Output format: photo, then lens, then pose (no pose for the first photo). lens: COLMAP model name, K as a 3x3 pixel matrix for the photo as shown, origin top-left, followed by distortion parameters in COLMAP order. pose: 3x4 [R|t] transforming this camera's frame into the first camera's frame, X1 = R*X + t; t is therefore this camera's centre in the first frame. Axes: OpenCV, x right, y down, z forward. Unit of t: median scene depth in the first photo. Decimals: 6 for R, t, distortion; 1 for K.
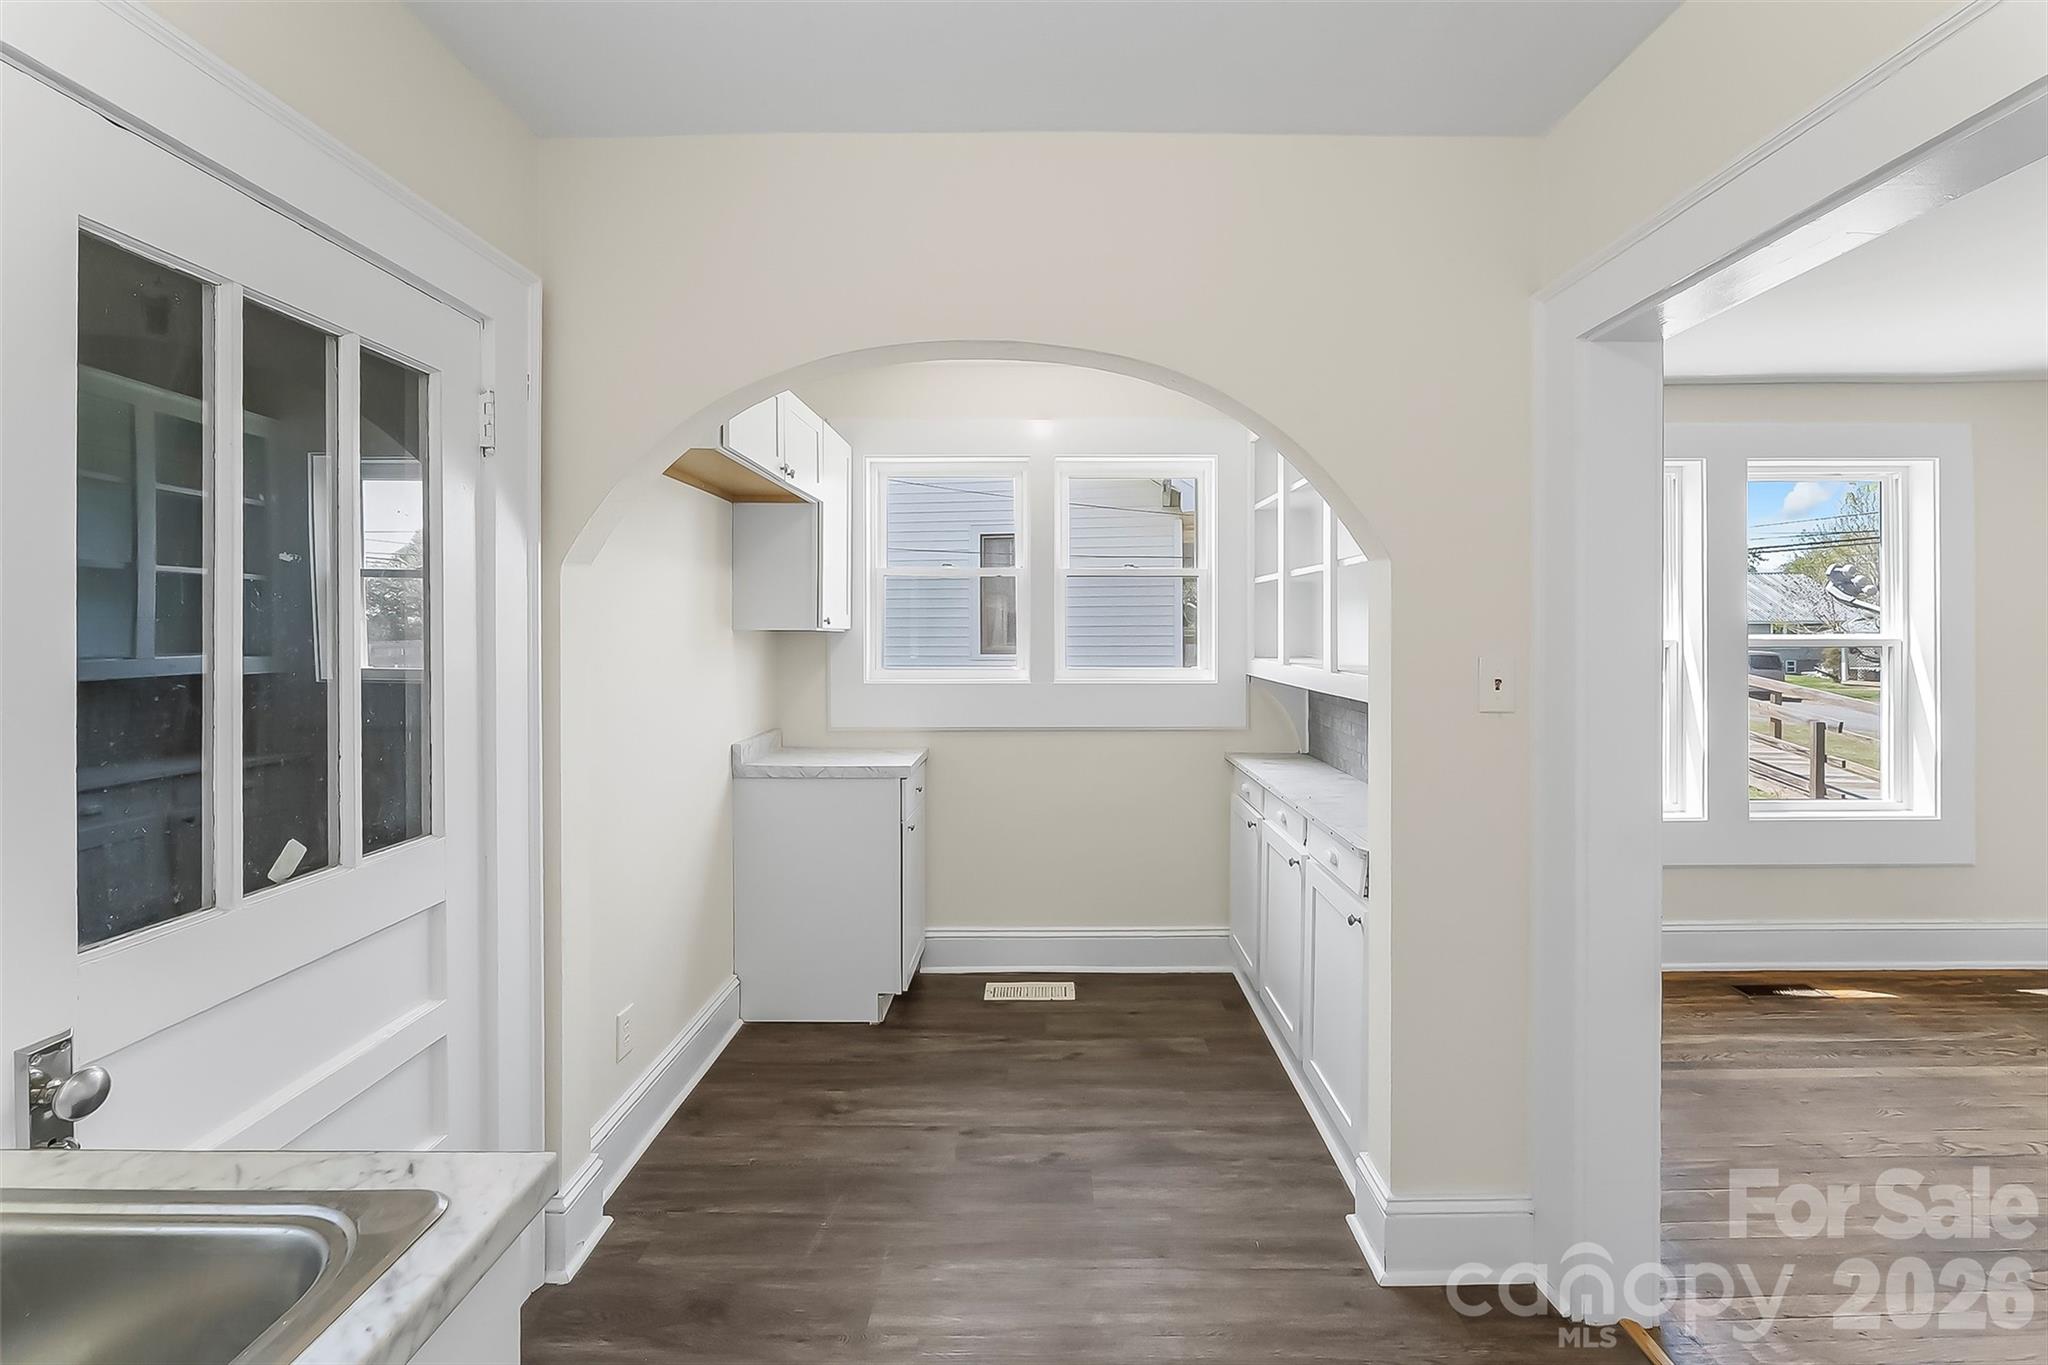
lens RADIAL K [[862.0, 0, 1029.8], [0, 862.0, 632.2], [0, 0, 1]] dist [-0.000270, 0.000041]
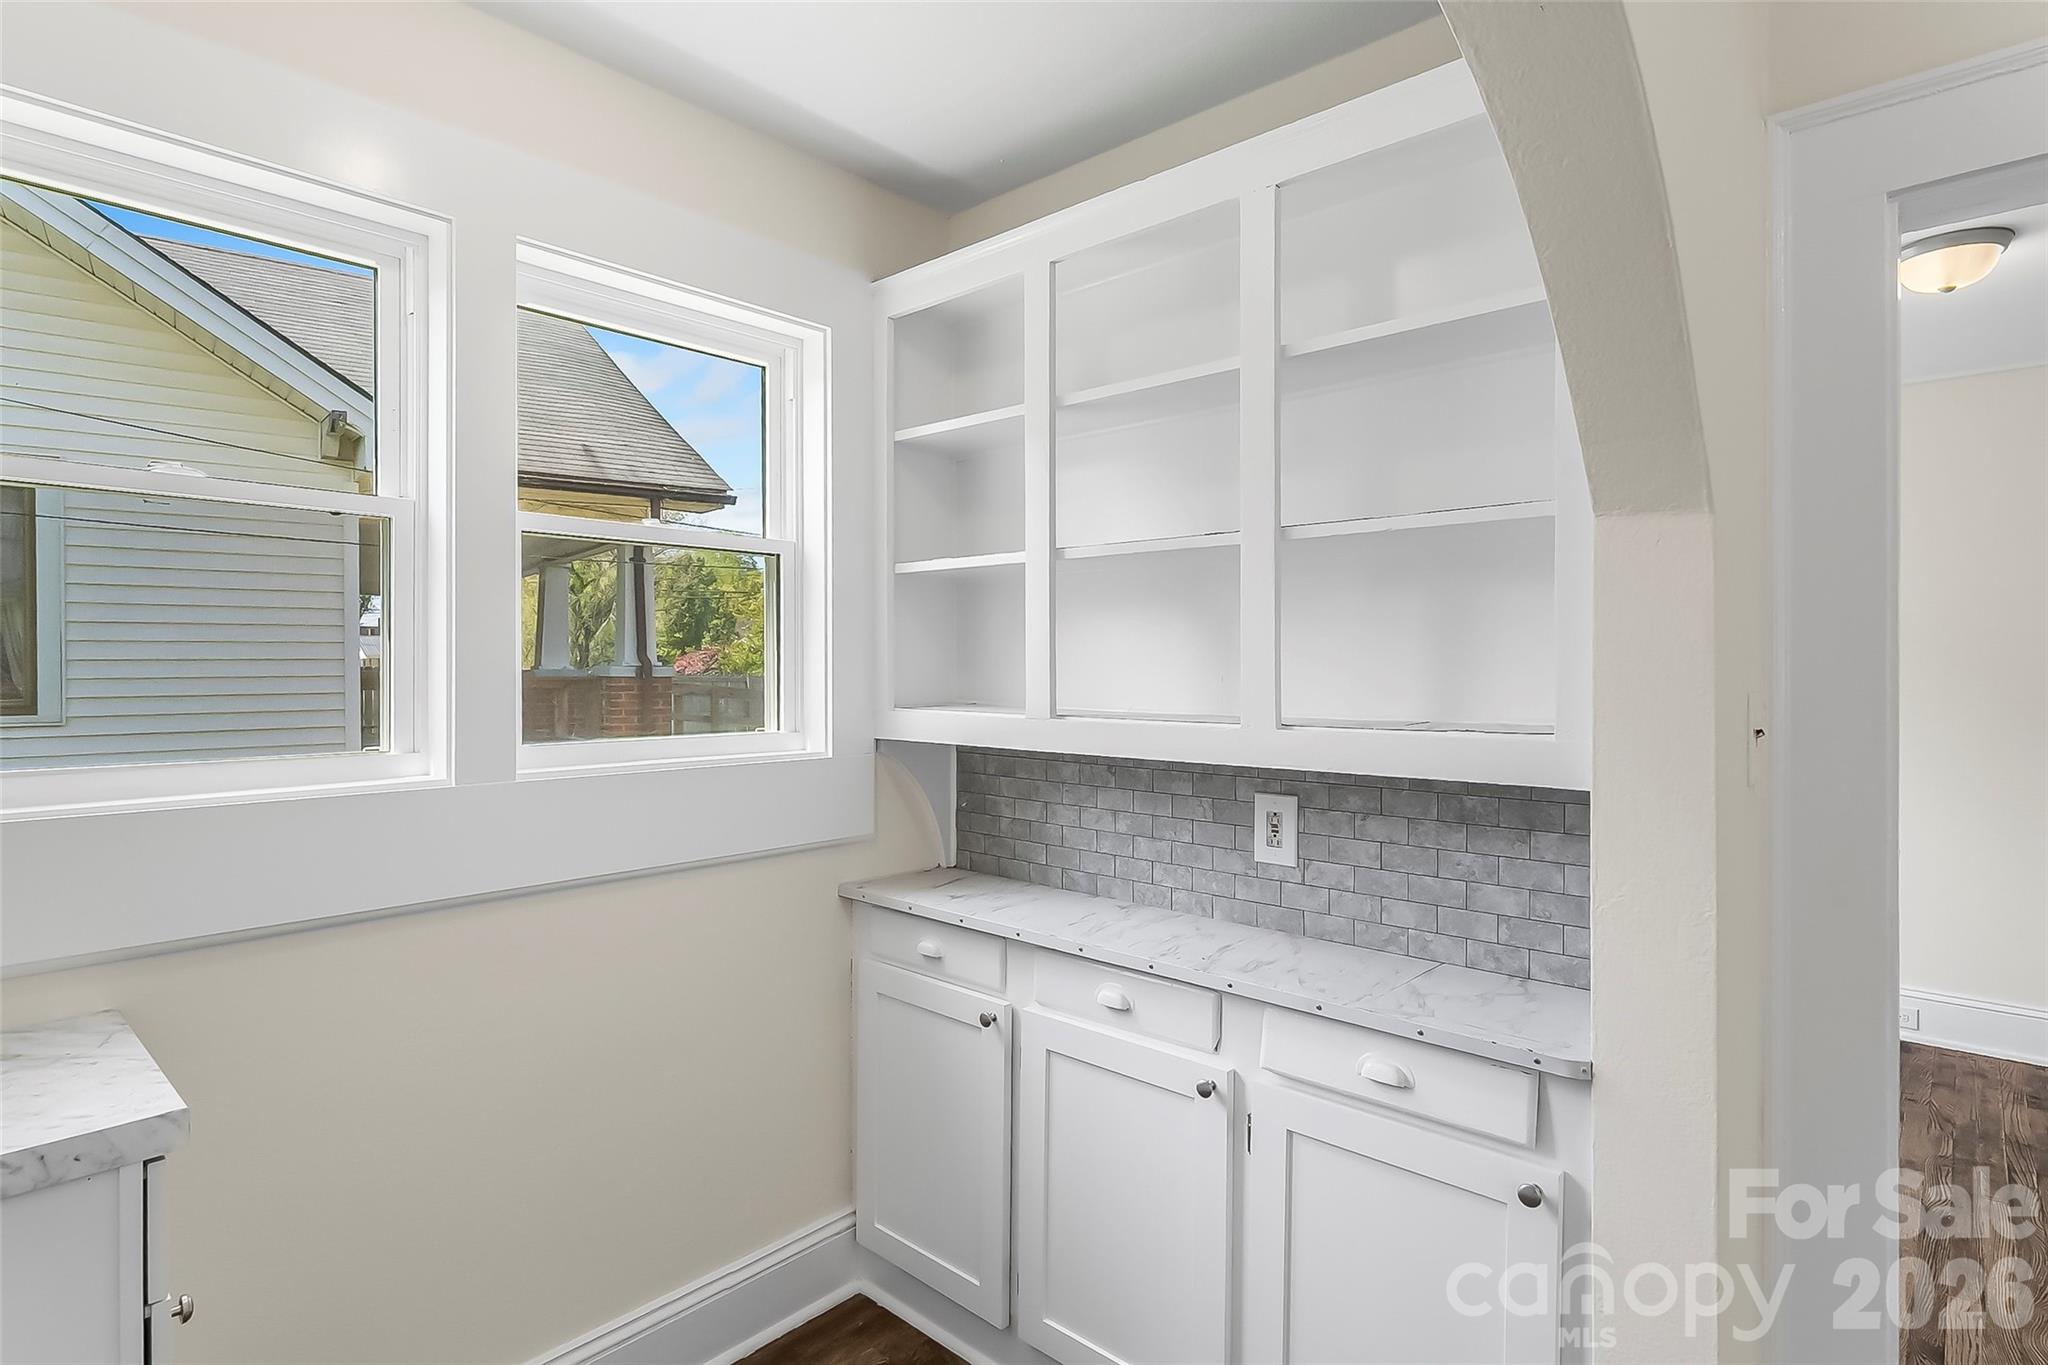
lens RADIAL K [[1049.8, 0, 1018.8], [0, 1049.8, 674.2], [0, 0, 1]] dist [-0.005531, -0.000937]
pose [[0.667482, -0.002599, 0.744622, -0.200491], [0.000905, 0.999996, 0.002679, 0.006485], [-0.744626, -0.001114, 0.667482, 0.514338]]
